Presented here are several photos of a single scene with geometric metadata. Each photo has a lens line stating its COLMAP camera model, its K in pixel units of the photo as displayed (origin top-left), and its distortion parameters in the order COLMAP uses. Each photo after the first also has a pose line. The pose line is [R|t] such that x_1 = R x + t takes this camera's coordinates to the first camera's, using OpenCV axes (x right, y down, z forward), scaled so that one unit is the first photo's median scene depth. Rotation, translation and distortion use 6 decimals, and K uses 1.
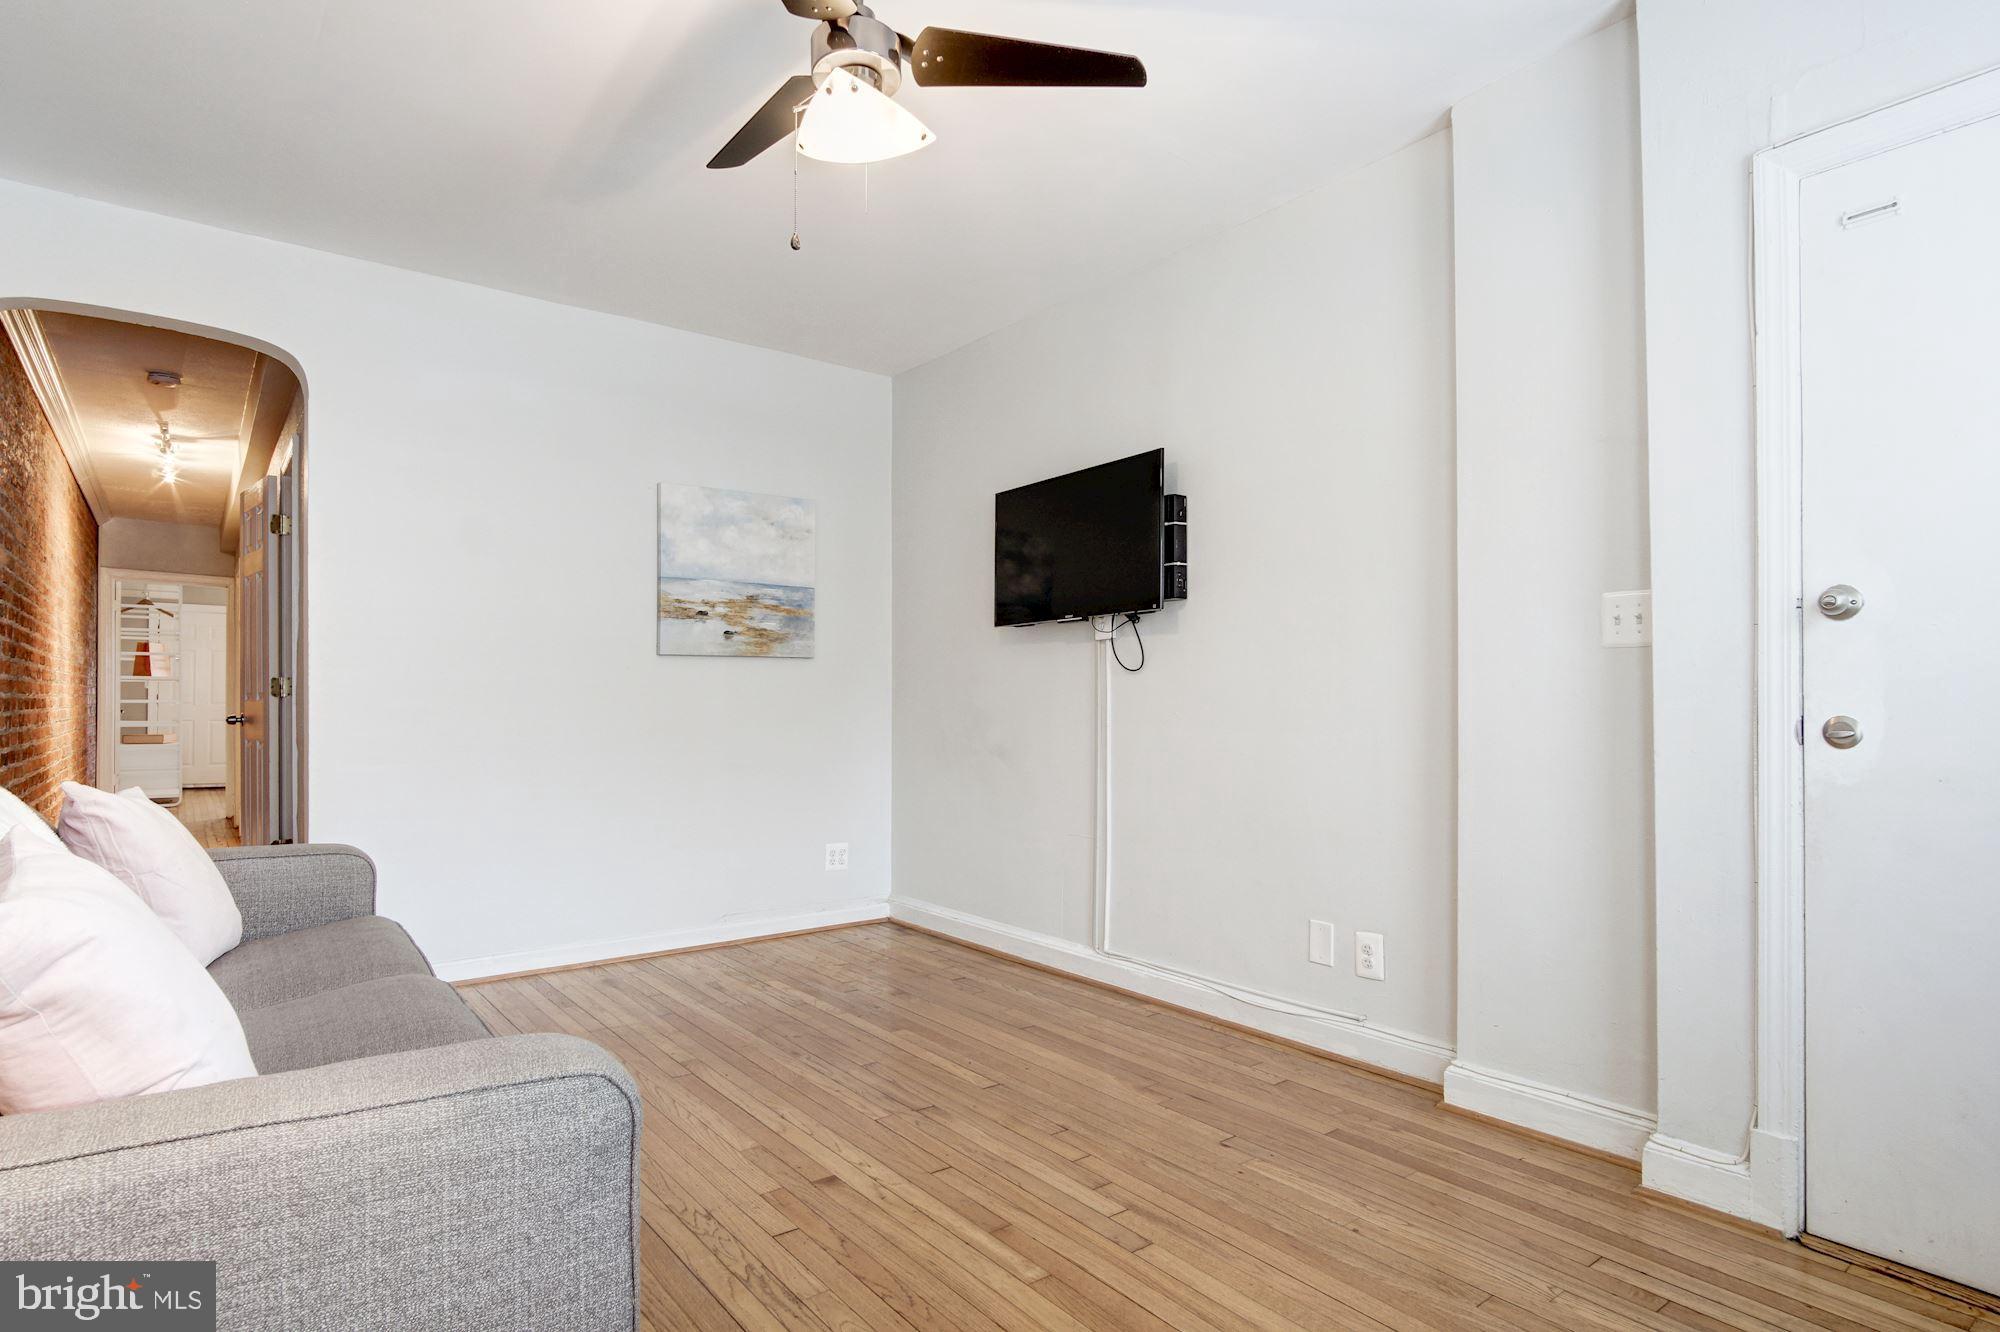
lens RADIAL K [[1089.7, 0, 995.6], [0, 1089.7, 686.2], [0, 0, 1]] dist [-0.001268, -0.000061]
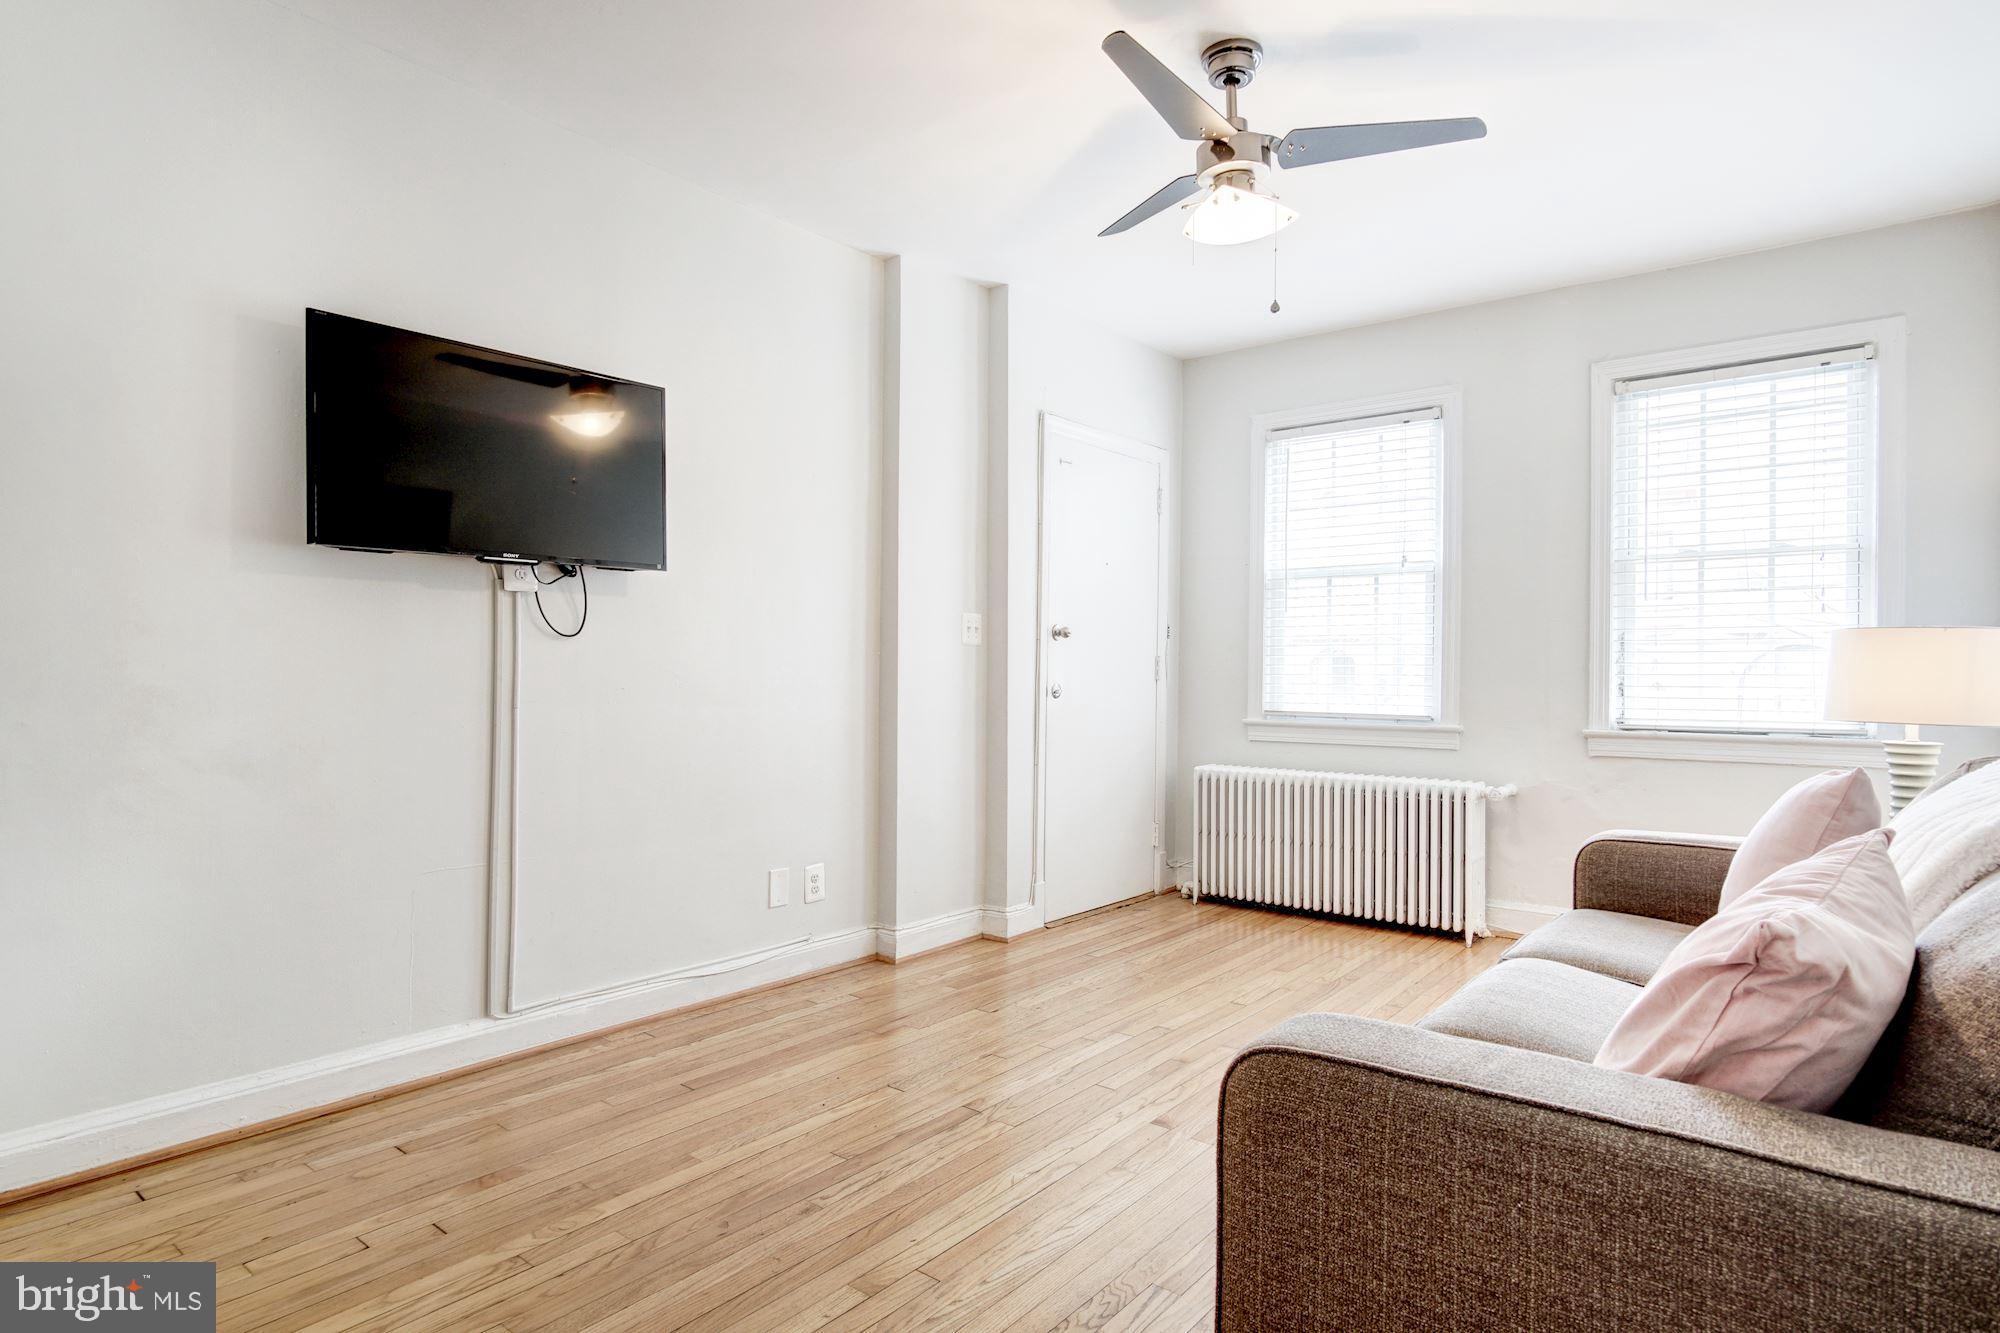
lens RADIAL K [[1089.7, 0, 999.5], [0, 1089.7, 669.7], [0, 0, 1]] dist [-0.001268, -0.000061]
pose [[-0.250391, -0.000056, 0.968145, -0.878079], [-0.020639, 0.999773, -0.005280, 0.008876], [-0.967925, -0.021304, -0.250336, 1.085936]]
